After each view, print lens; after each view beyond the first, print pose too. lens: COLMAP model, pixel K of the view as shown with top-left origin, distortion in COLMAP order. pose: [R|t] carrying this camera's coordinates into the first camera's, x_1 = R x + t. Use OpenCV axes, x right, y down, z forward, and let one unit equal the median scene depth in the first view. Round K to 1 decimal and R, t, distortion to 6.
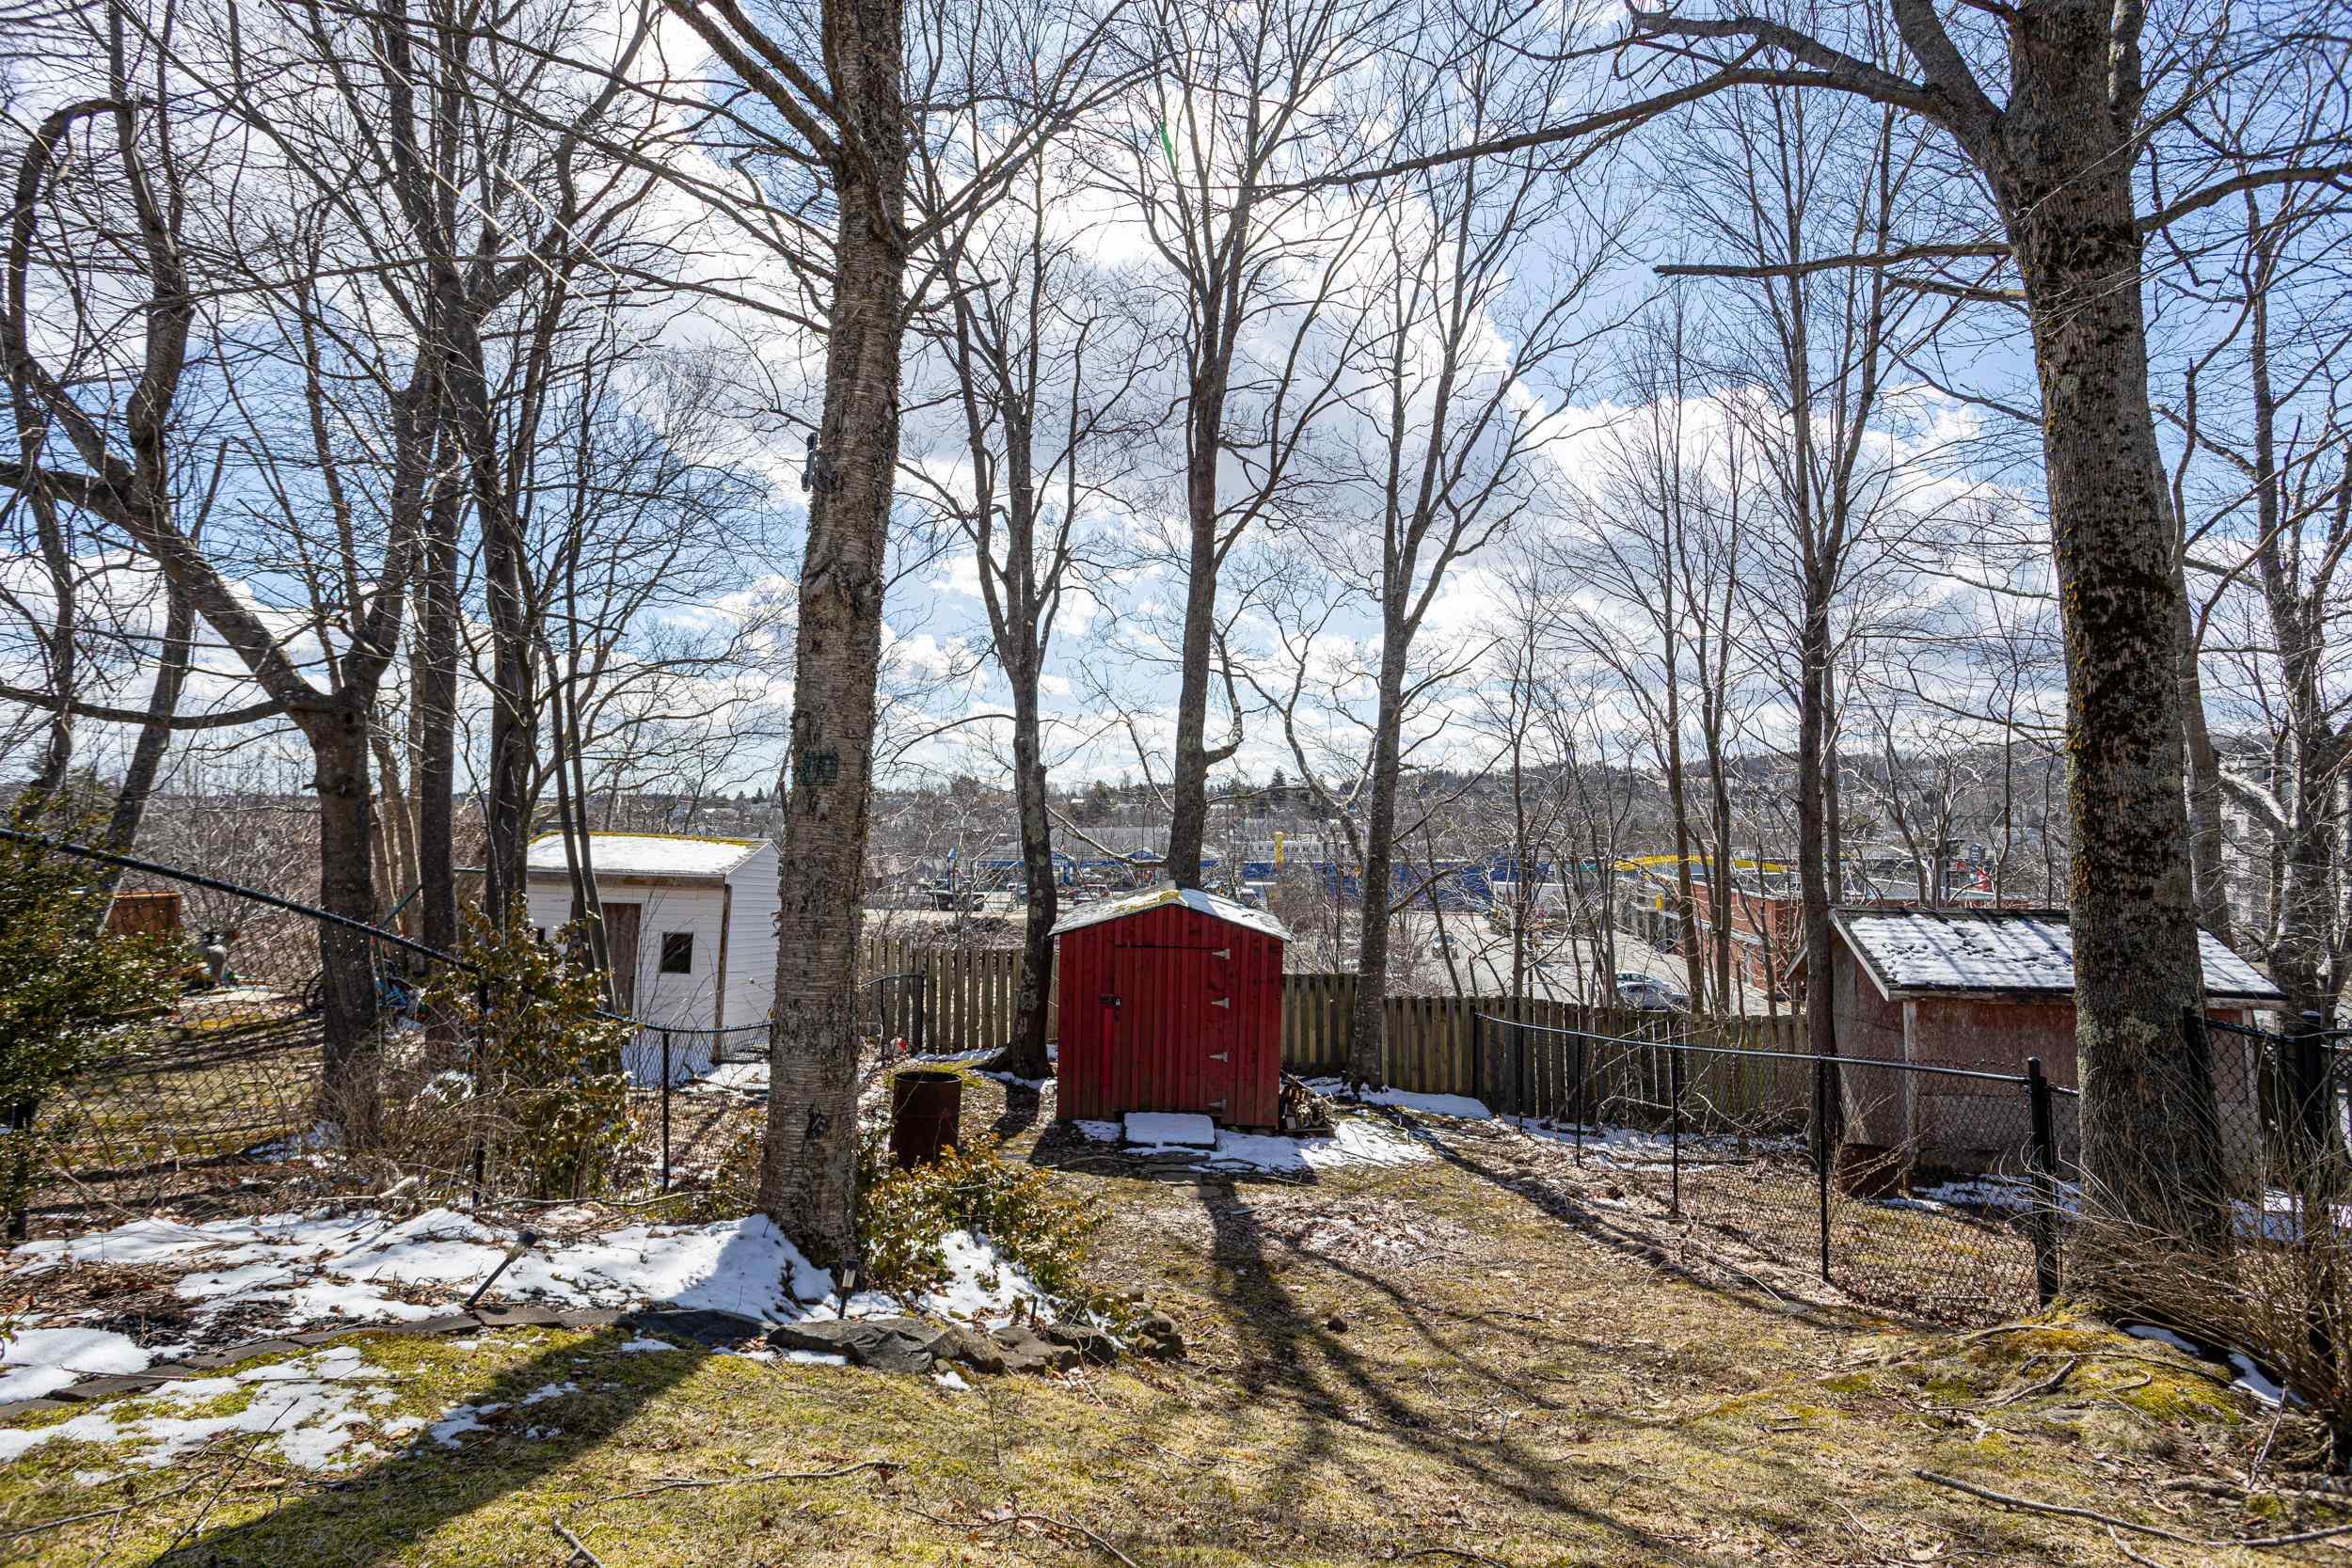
lens RADIAL K [[1132.5, 0, 1181.2], [0, 1132.5, 788.4], [0, 0, 1]] dist [-0.059108, 0.034220]
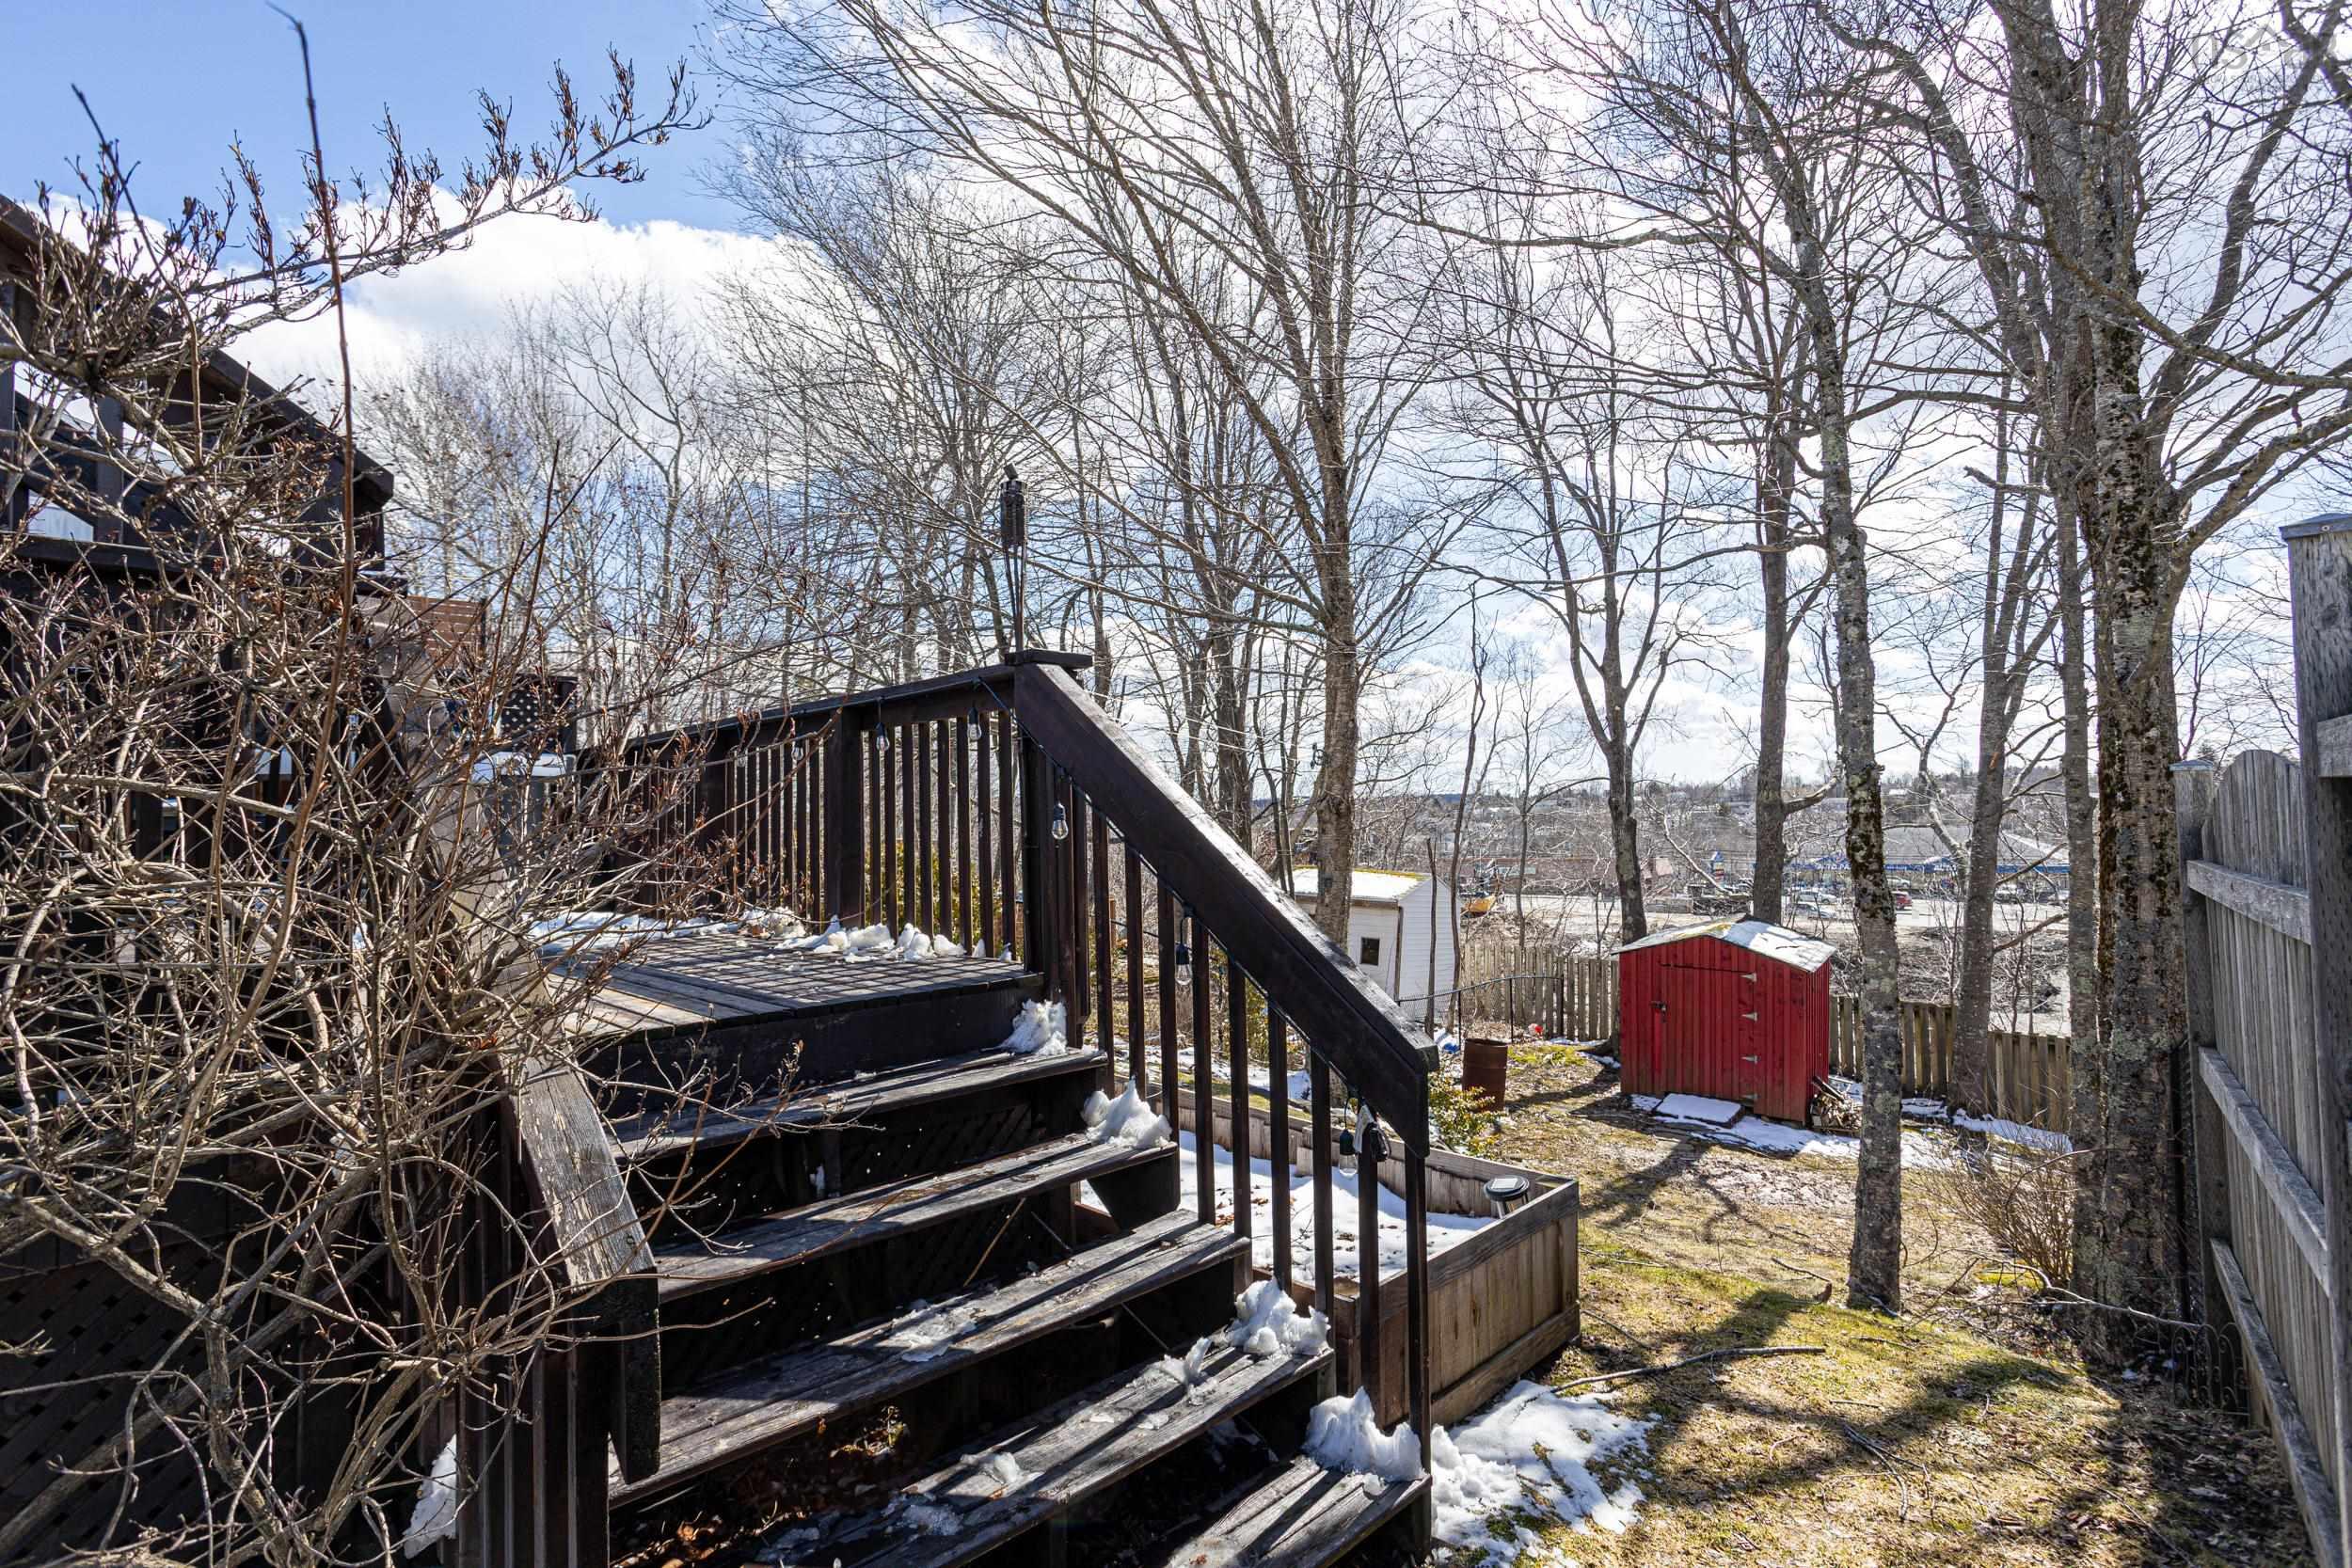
lens RADIAL K [[1134.2, 0, 1178.3], [0, 1134.2, 785.9], [0, 0, 1]] dist [-0.057796, 0.034770]
pose [[0.780728, -0.027826, -0.624251, 0.300572], [0.029605, 0.999533, -0.007529, -0.070213], [0.624169, -0.012603, 0.781188, -0.339302]]
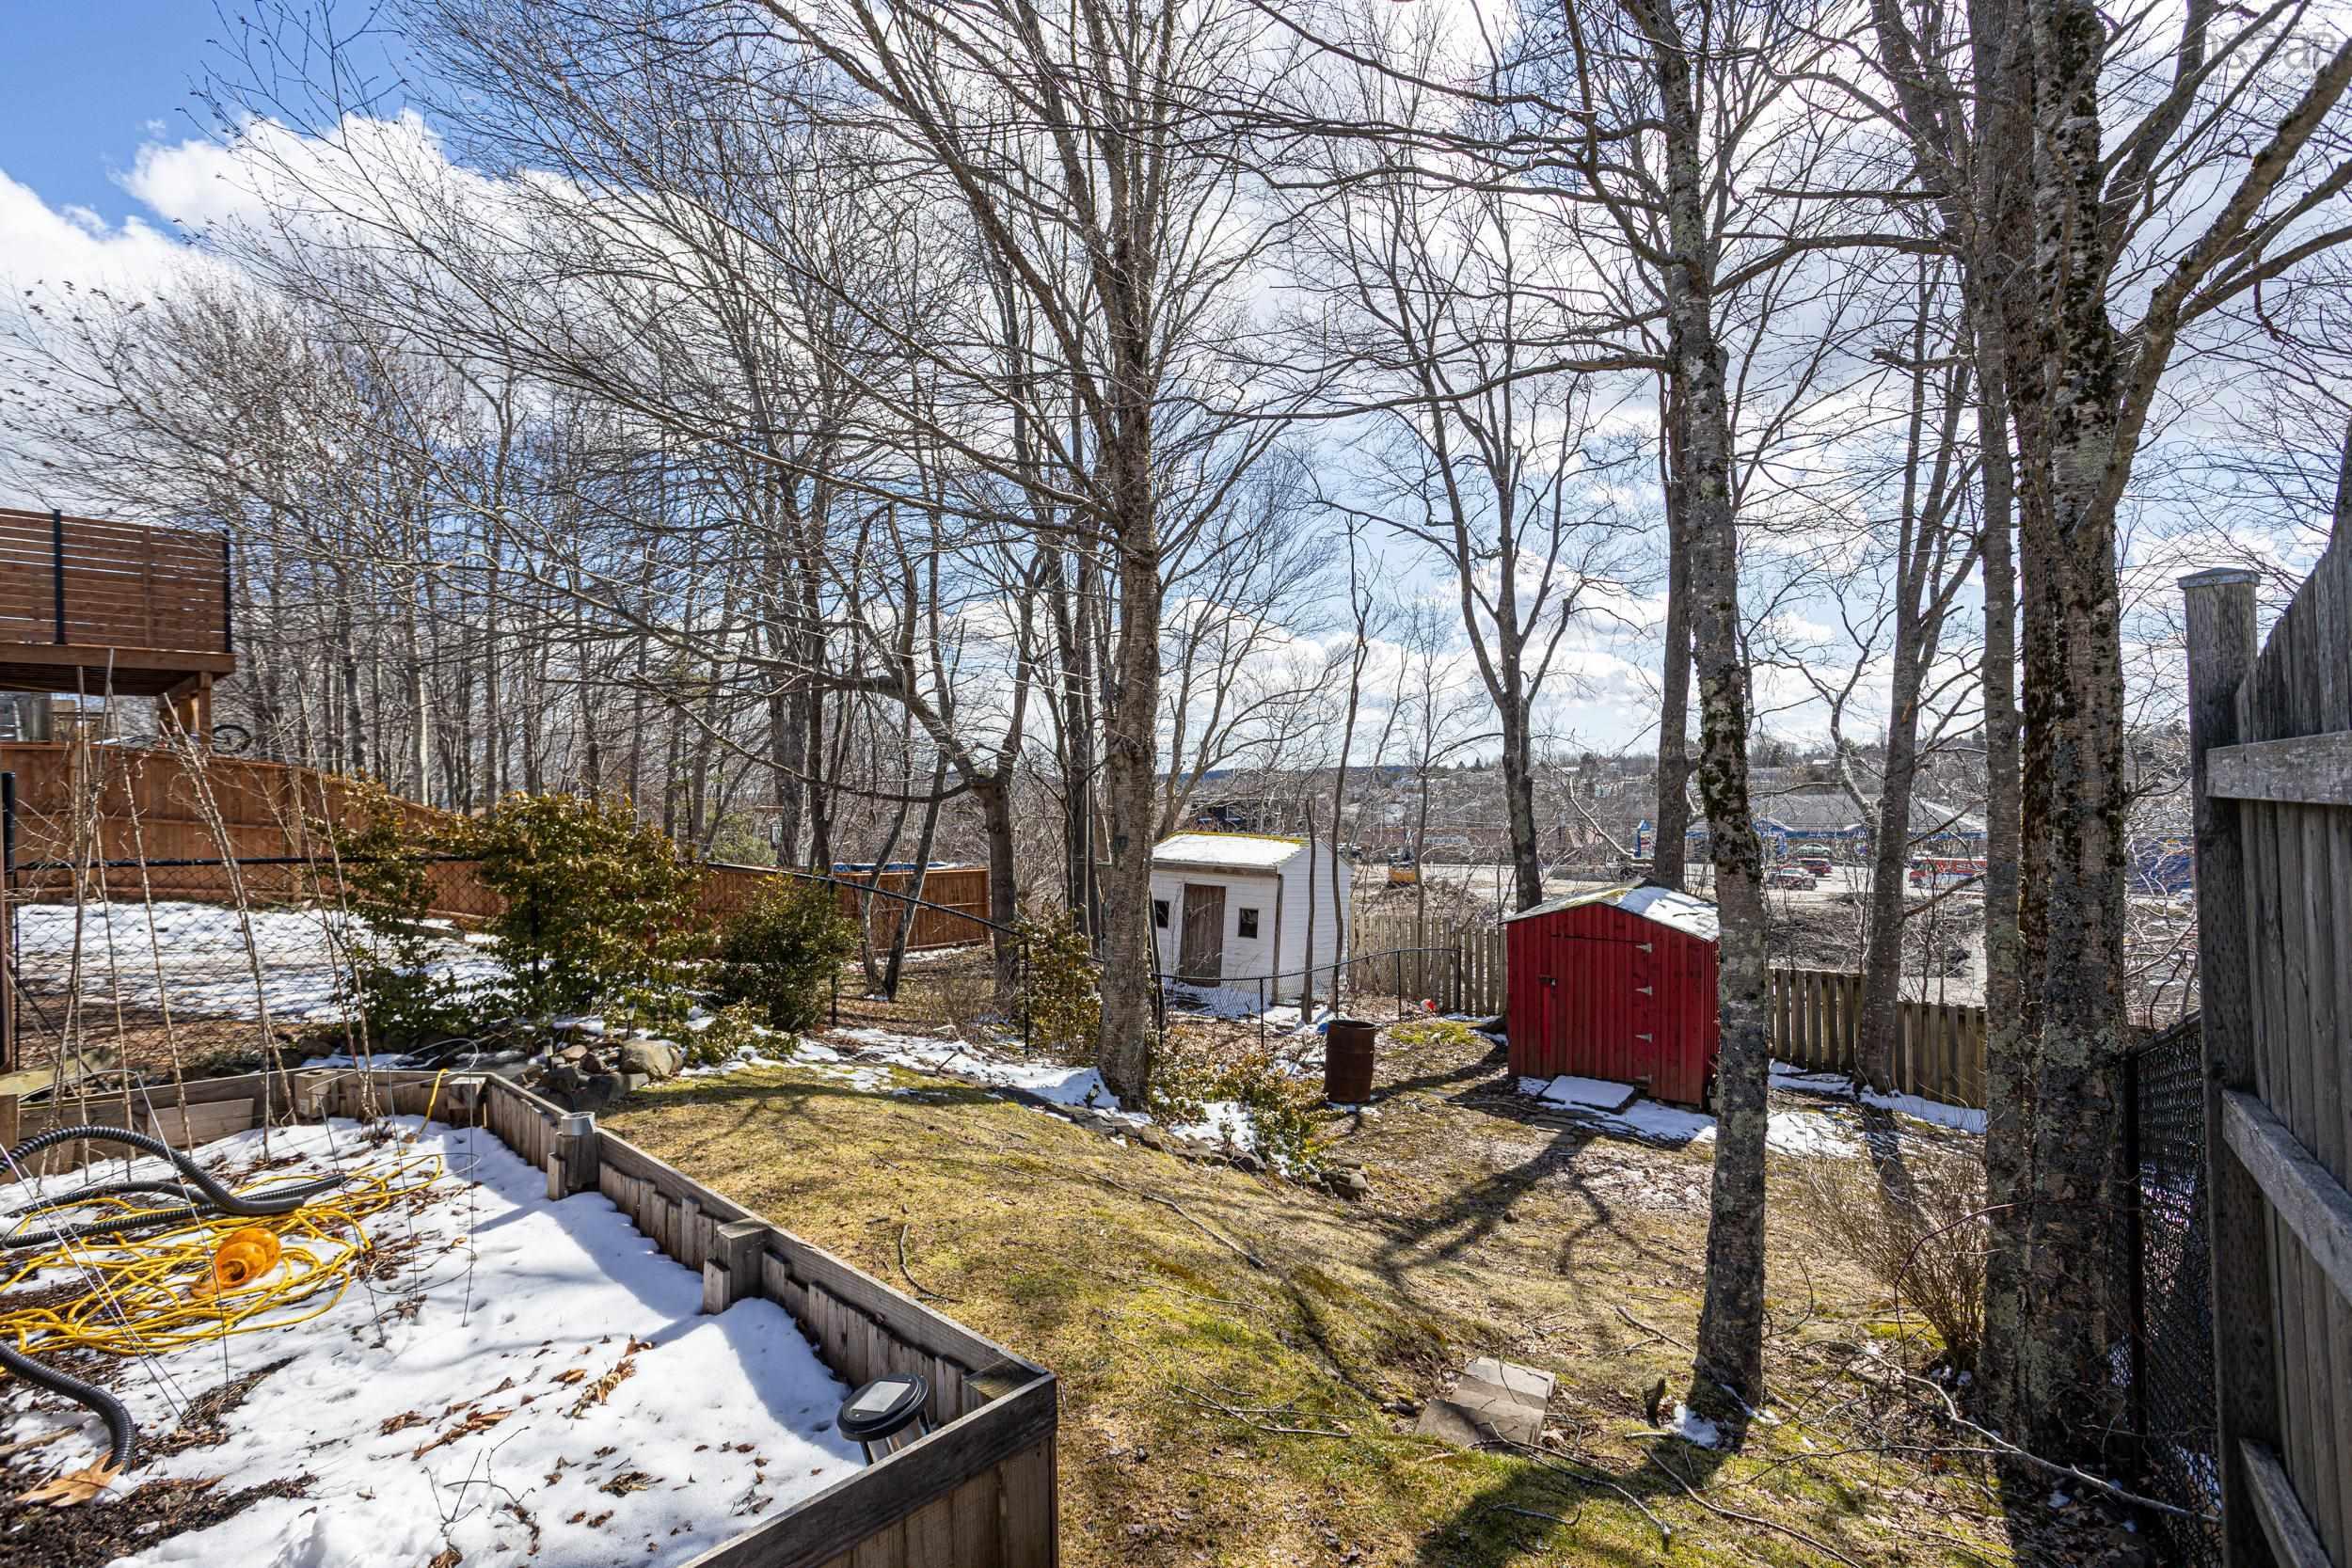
lens RADIAL K [[1132.5, 0, 1181.2], [0, 1132.5, 788.4], [0, 0, 1]] dist [-0.059108, 0.034220]
pose [[0.812081, -0.016045, -0.583323, 0.298304], [0.033958, 0.999227, 0.019790, -0.049106], [0.582555, -0.035879, 0.811999, -0.173495]]
